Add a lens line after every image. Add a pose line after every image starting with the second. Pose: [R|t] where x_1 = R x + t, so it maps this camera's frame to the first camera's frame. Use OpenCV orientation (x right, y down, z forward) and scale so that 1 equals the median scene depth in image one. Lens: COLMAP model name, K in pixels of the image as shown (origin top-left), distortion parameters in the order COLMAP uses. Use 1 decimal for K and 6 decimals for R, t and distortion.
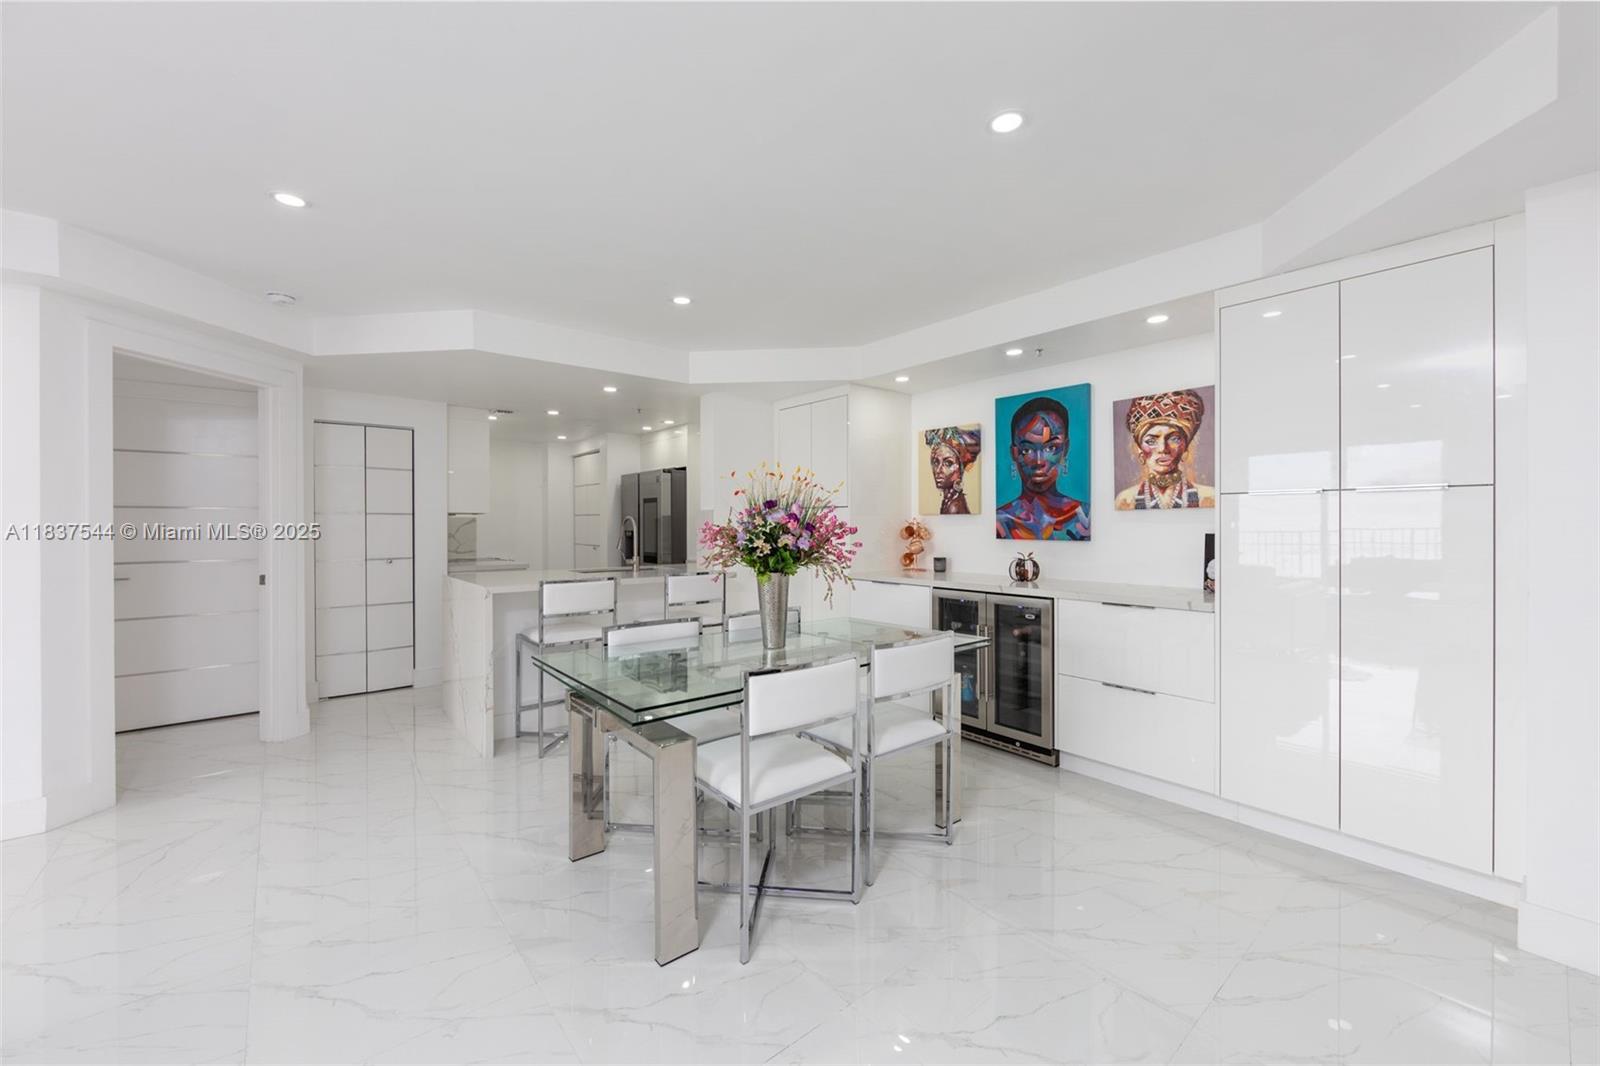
lens RADIAL K [[636.6, 0, 798.5], [0, 636.6, 520.8], [0, 0, 1]] dist [0.000167, -0.000047]
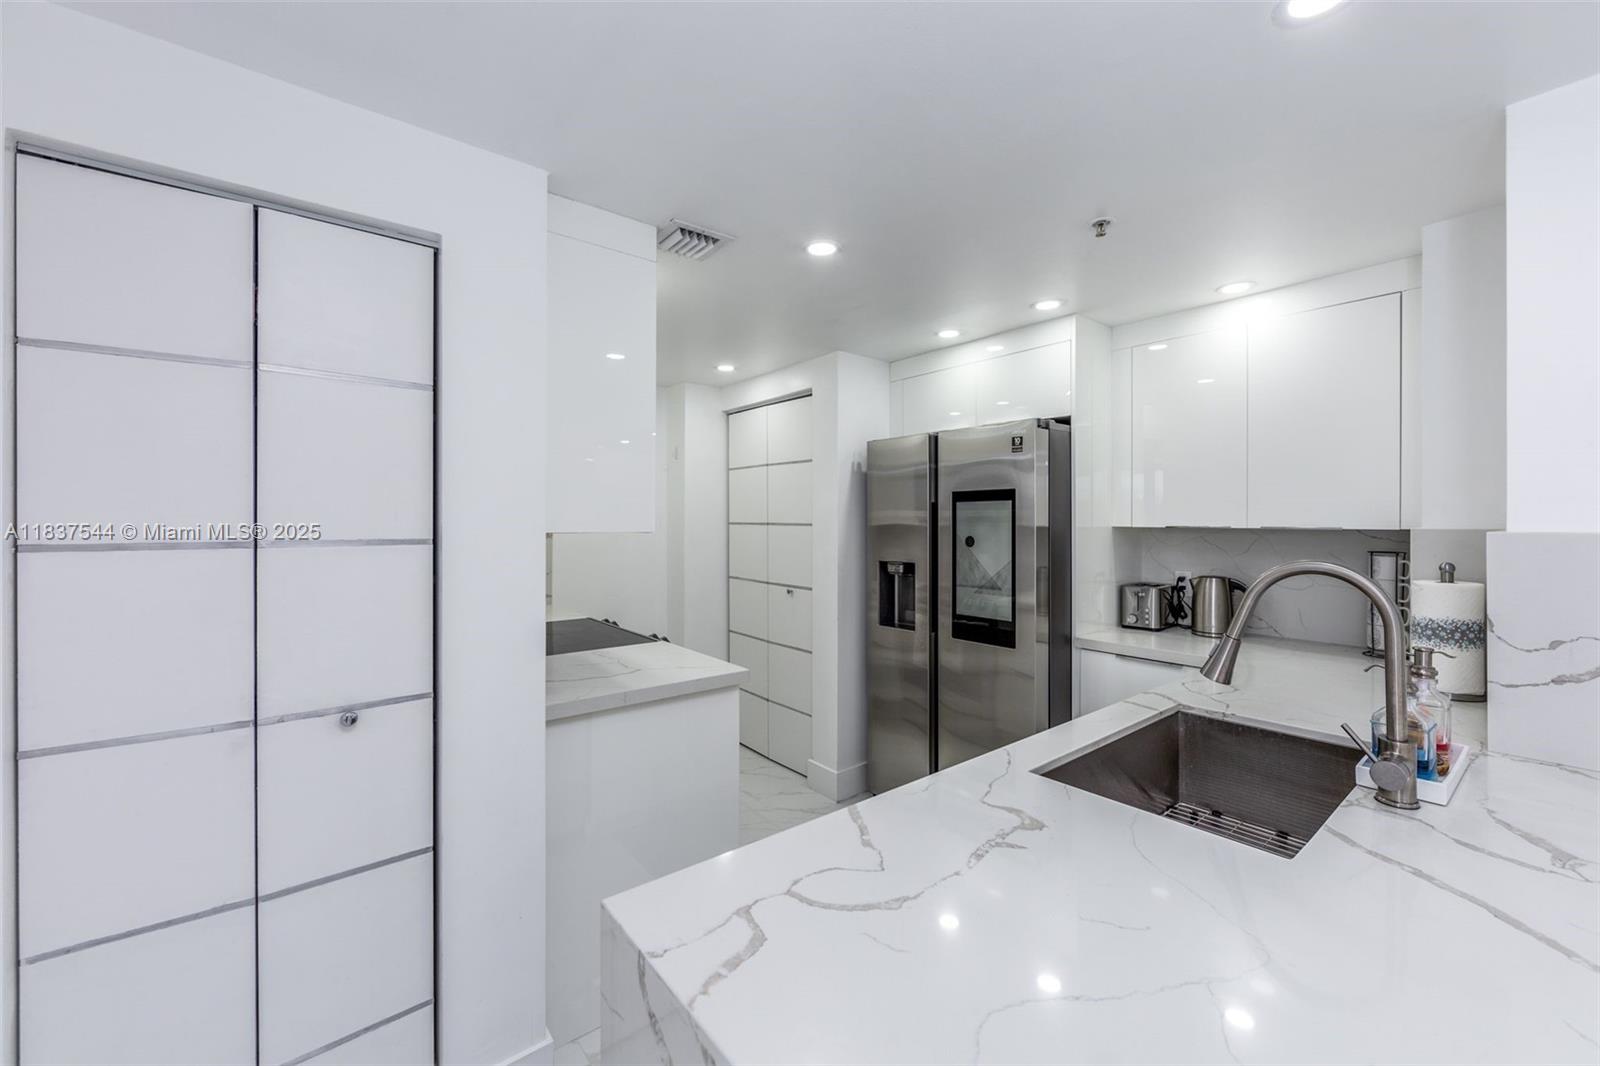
lens RADIAL K [[636.6, 0, 798.5], [0, 636.6, 520.8], [0, 0, 1]] dist [0.000167, -0.000047]
pose [[0.999817, 0.003404, -0.018834, -0.339884], [-0.003241, 0.999957, 0.008718, -0.018031], [0.018863, -0.008655, 0.999785, 0.559597]]
